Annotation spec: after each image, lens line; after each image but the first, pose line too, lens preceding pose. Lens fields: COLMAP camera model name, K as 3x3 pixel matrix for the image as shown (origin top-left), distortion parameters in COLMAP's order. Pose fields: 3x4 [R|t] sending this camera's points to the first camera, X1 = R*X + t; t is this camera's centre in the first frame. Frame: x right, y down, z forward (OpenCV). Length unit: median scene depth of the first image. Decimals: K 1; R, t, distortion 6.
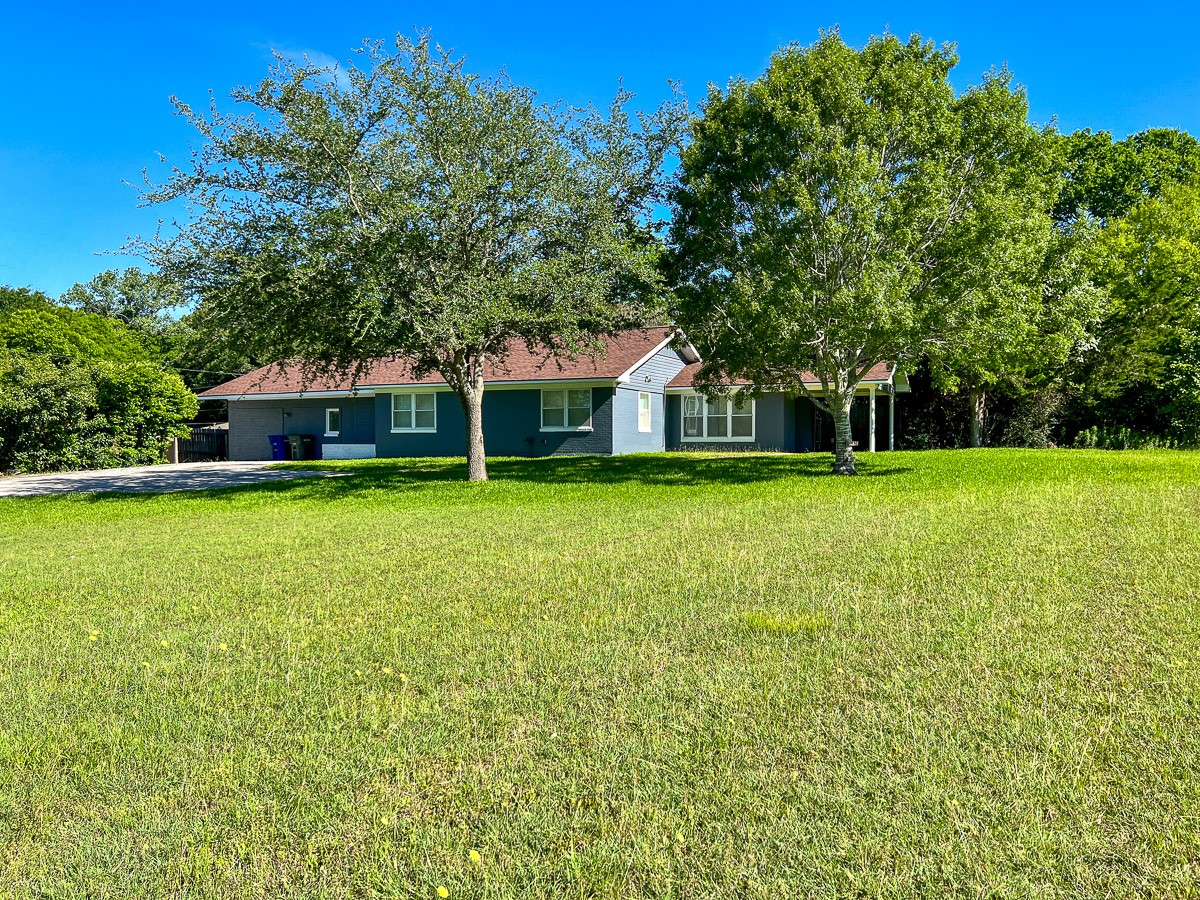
lens RADIAL K [[907.2, 0, 600.0], [0, 907.2, 450.0], [0, 0, 1]] dist [0.000769, 0.000069]
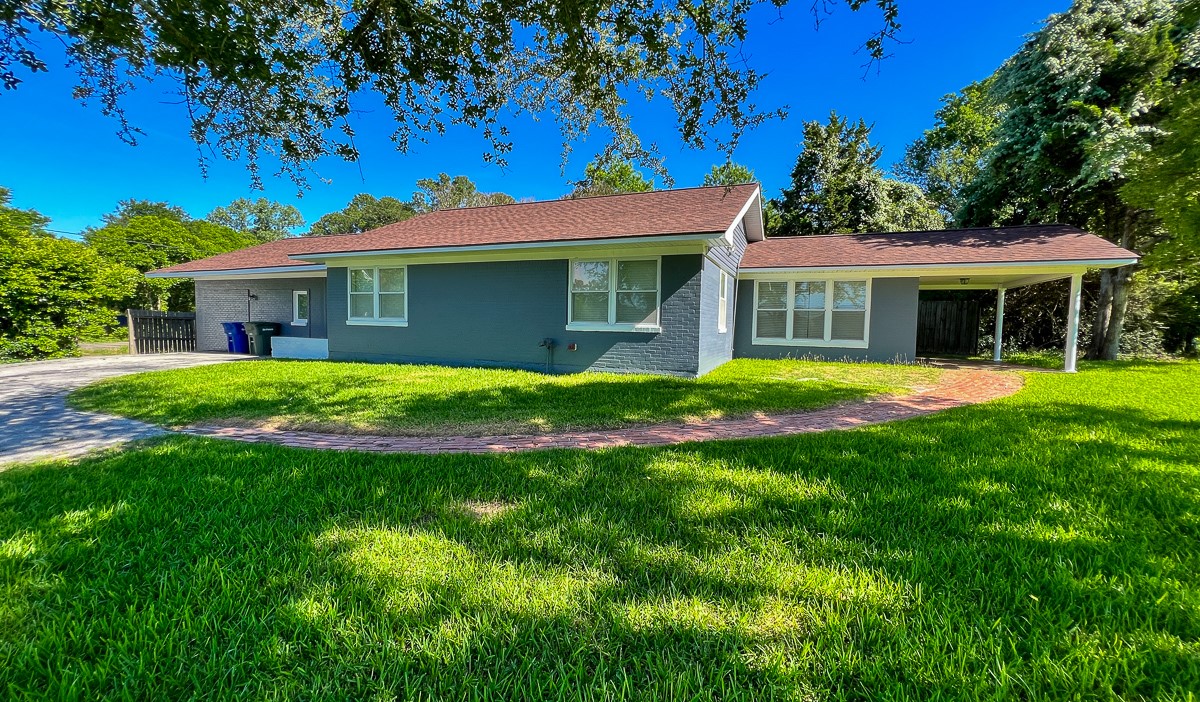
lens RADIAL K [[506.5, 0, 600.0], [0, 506.5, 351.0], [0, 0, 1]] dist [-0.000669, -0.000040]
pose [[0.998803, 0.017592, 0.045632, -0.054560], [-0.019621, 0.998821, 0.044406, -0.019914], [-0.044797, -0.045248, 0.997971, 0.610817]]
